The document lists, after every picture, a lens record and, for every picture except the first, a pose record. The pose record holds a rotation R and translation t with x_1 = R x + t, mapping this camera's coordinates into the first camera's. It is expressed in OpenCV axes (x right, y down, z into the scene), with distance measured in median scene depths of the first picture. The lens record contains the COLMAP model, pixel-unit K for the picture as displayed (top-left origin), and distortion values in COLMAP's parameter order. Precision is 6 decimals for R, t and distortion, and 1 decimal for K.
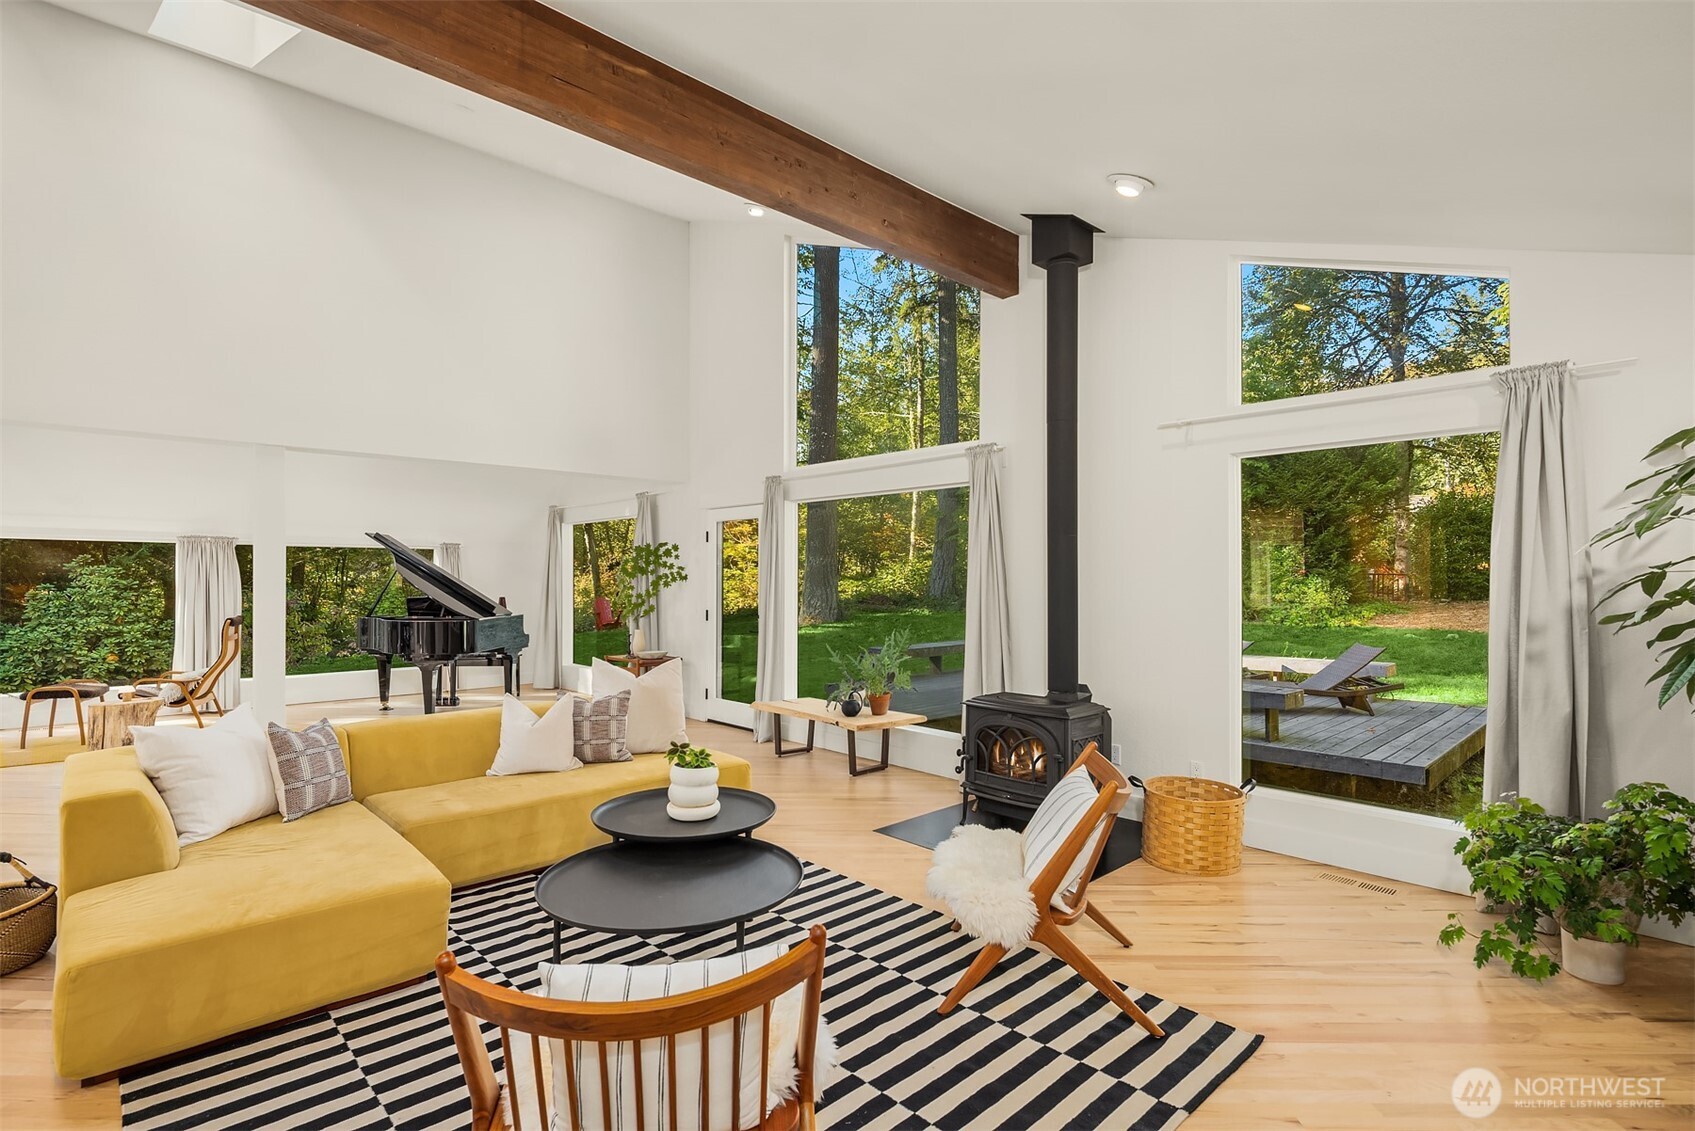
lens RADIAL K [[832.0, 0, 847.5], [0, 832.0, 565.5], [0, 0, 1]] dist [0.000316, 0.000297]
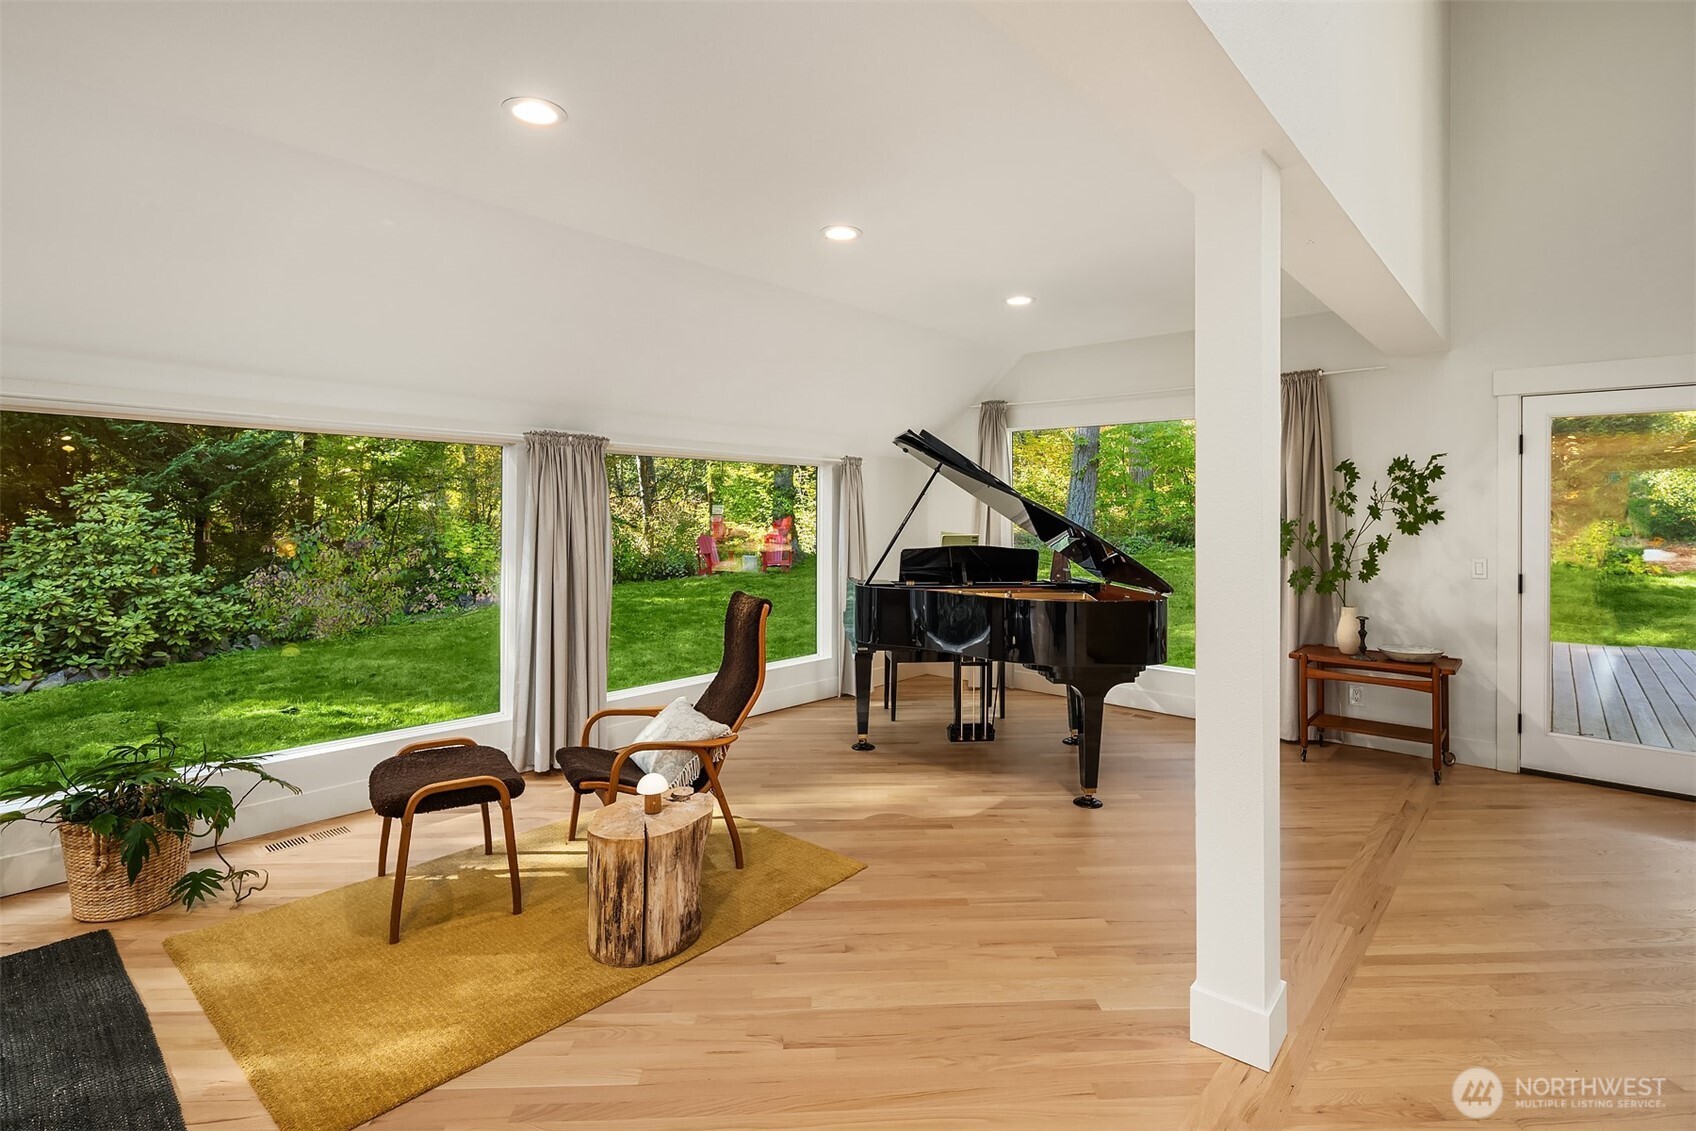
lens RADIAL K [[821.8, 0, 848.1], [0, 821.8, 504.3], [0, 0, 1]] dist [-0.000230, -0.000359]
pose [[0.995137, 0.008448, 0.098138, -0.384724], [-0.008793, 0.999957, 0.003078, 0.004846], [-0.098108, -0.003926, 0.995168, 0.279507]]
